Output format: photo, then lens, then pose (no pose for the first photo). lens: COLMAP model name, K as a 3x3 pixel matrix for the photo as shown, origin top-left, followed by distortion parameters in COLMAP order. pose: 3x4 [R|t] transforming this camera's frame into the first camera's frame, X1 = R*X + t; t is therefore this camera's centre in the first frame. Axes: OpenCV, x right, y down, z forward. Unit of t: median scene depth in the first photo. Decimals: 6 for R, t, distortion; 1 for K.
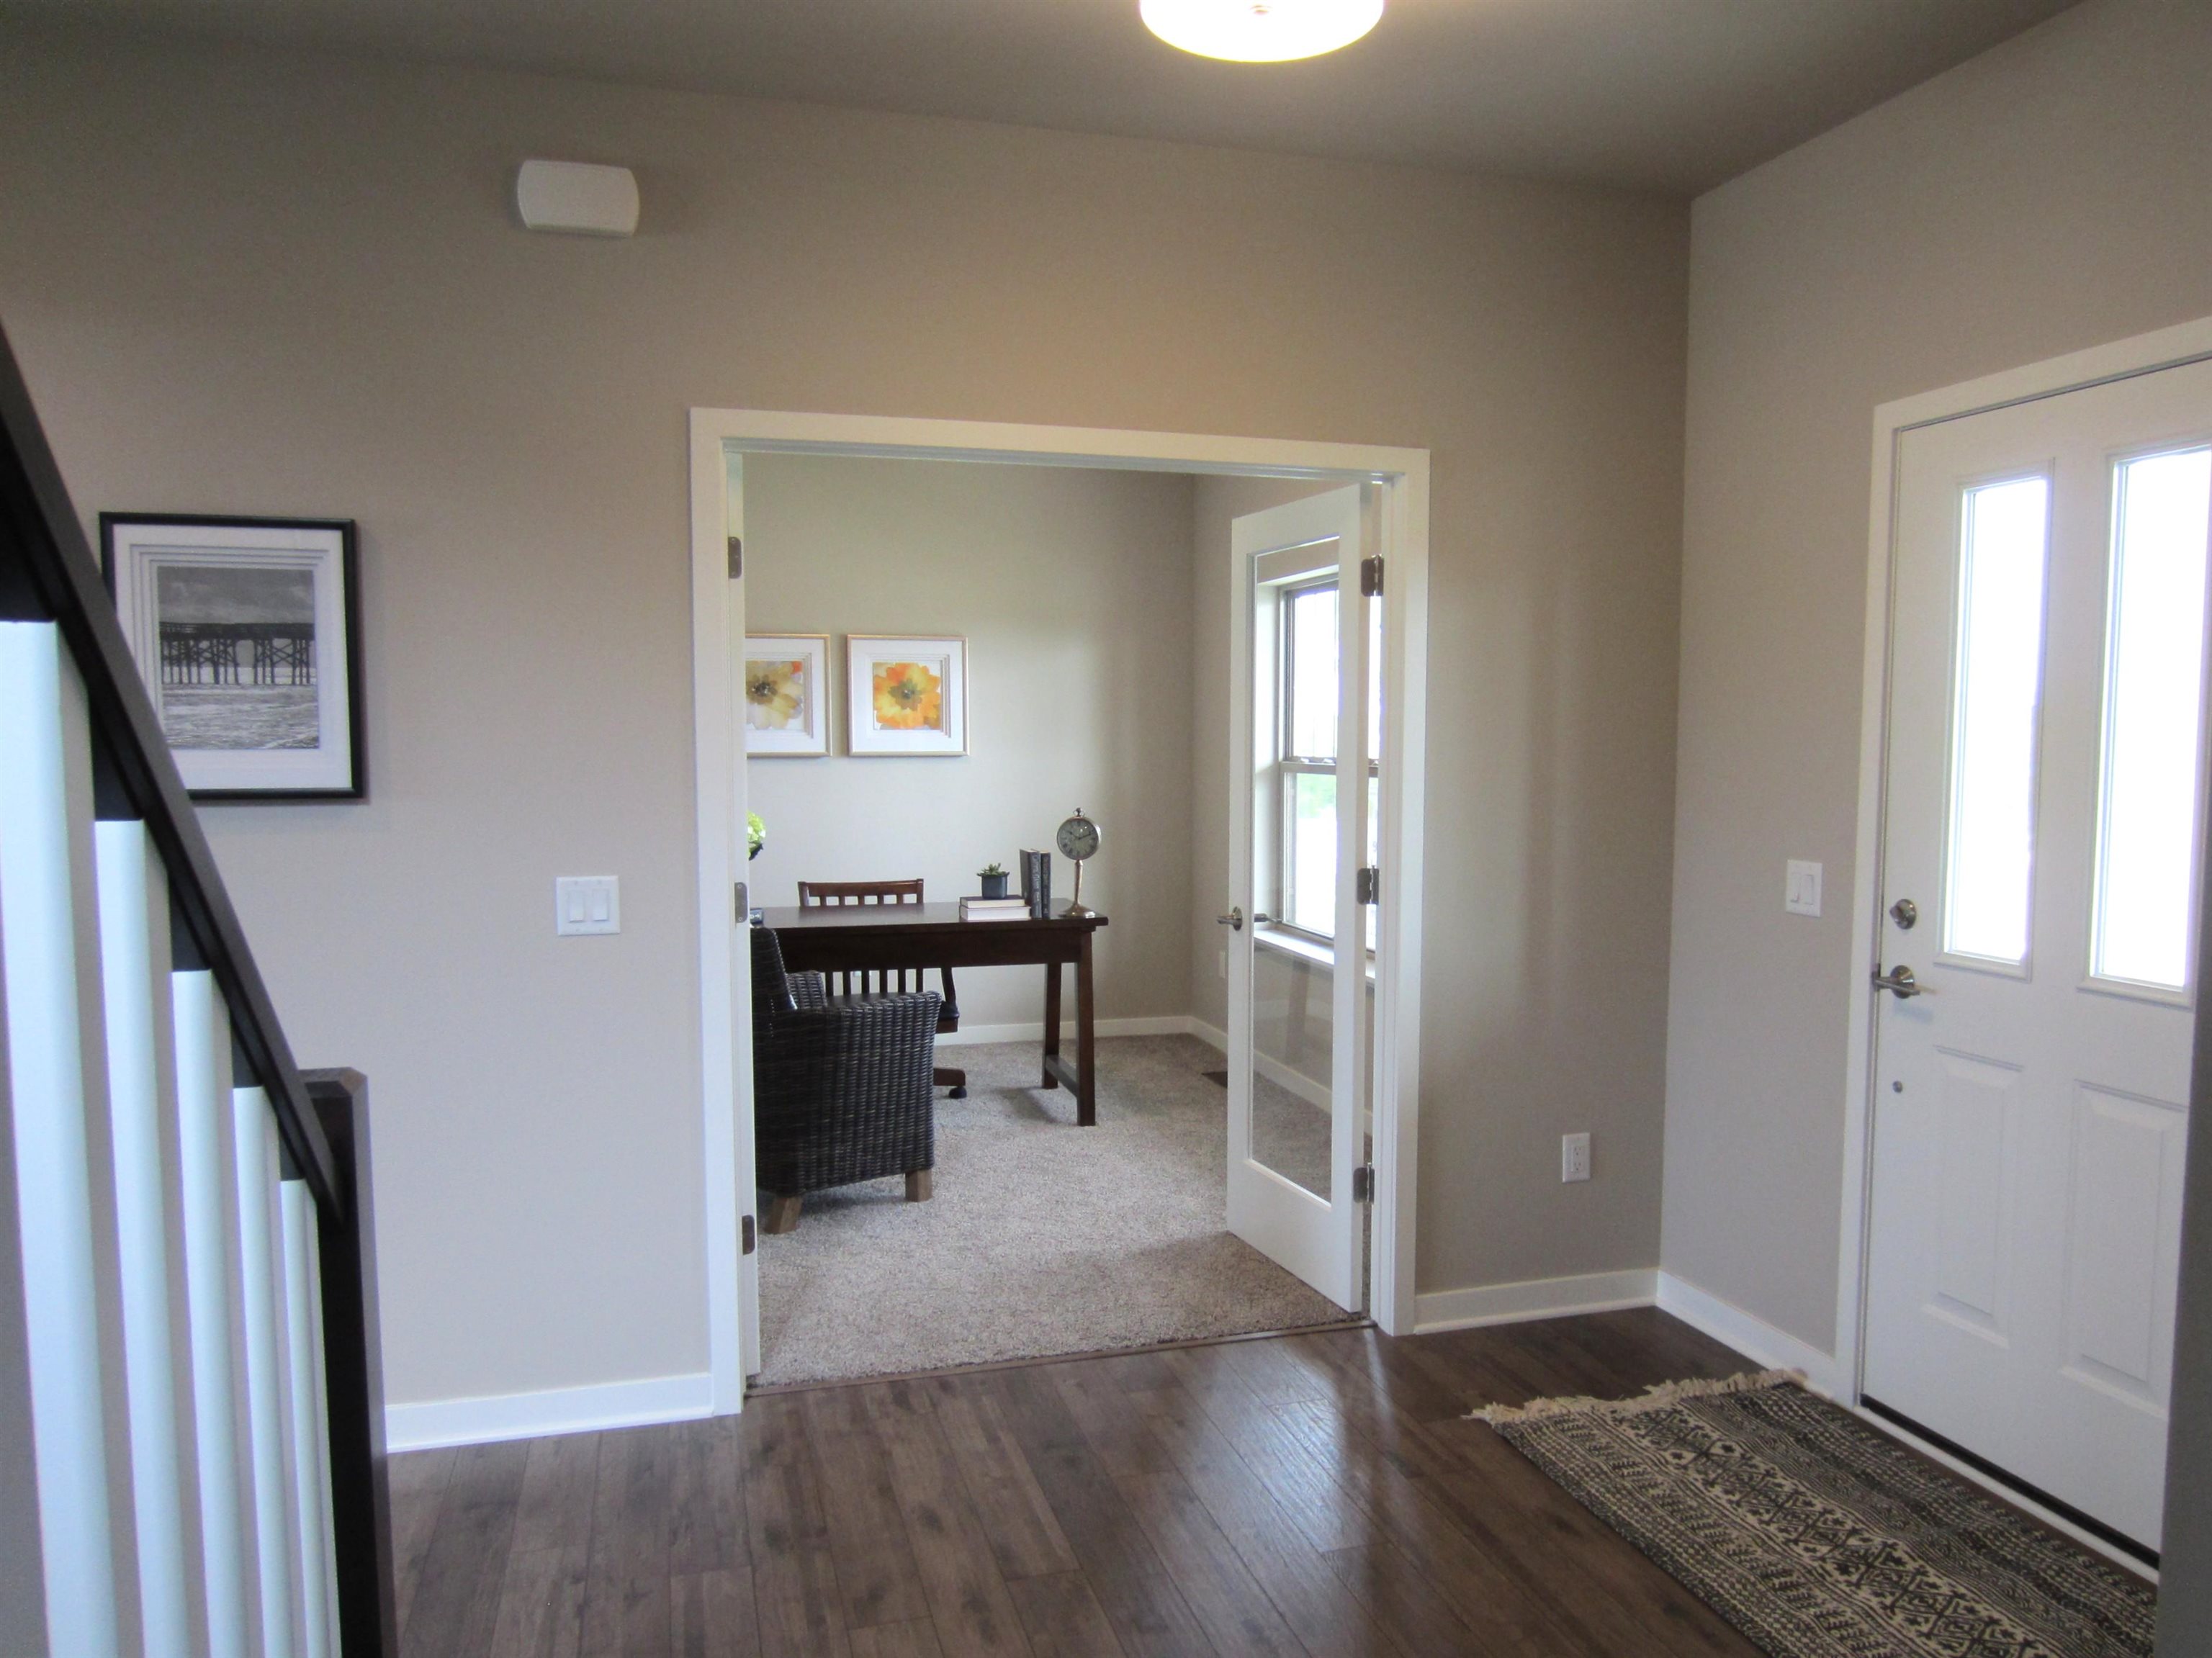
lens RADIAL K [[1657.5, 0, 1106.0], [0, 1657.5, 829.0], [0, 0, 1]] dist [-0.074224, -0.000460]
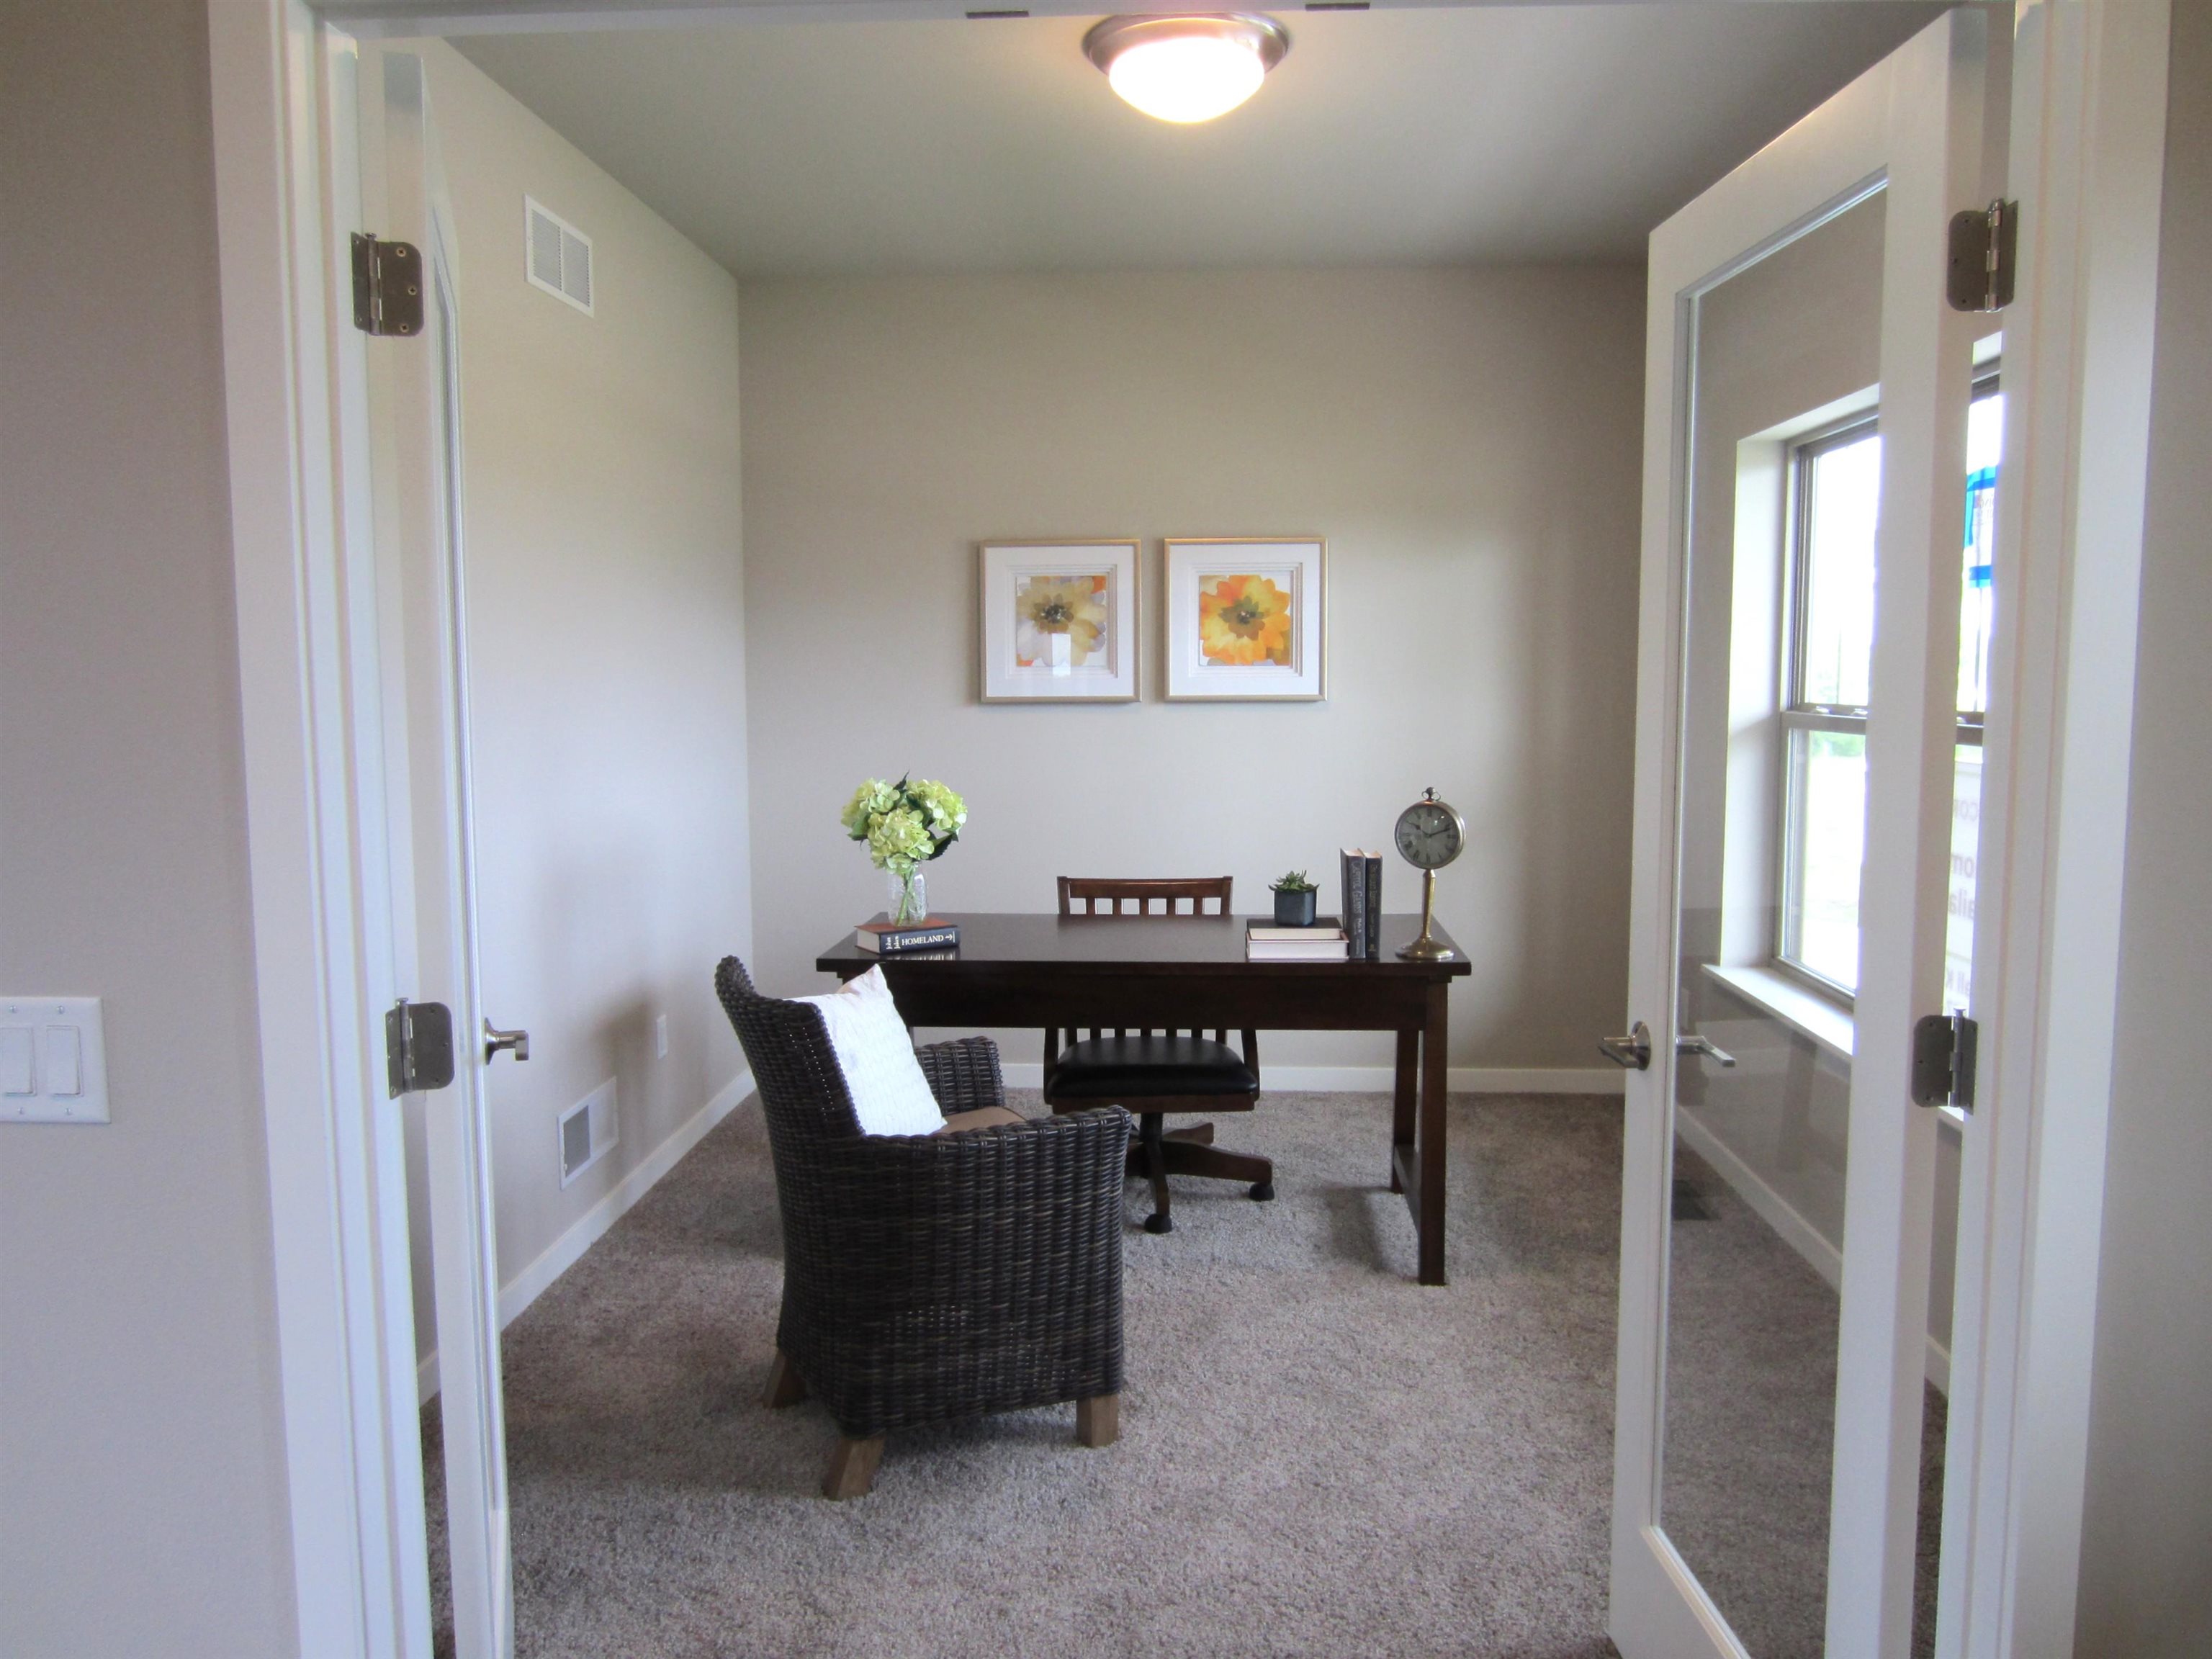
lens RADIAL K [[1563.8, 0, 1108.5], [0, 1563.8, 817.6], [0, 0, 1]] dist [-0.035421, 0.005113]
pose [[0.948240, 0.023754, -0.316666, 0.054299], [-0.011964, 0.999163, 0.039123, -0.022291], [0.317330, -0.033309, 0.947730, 0.376437]]
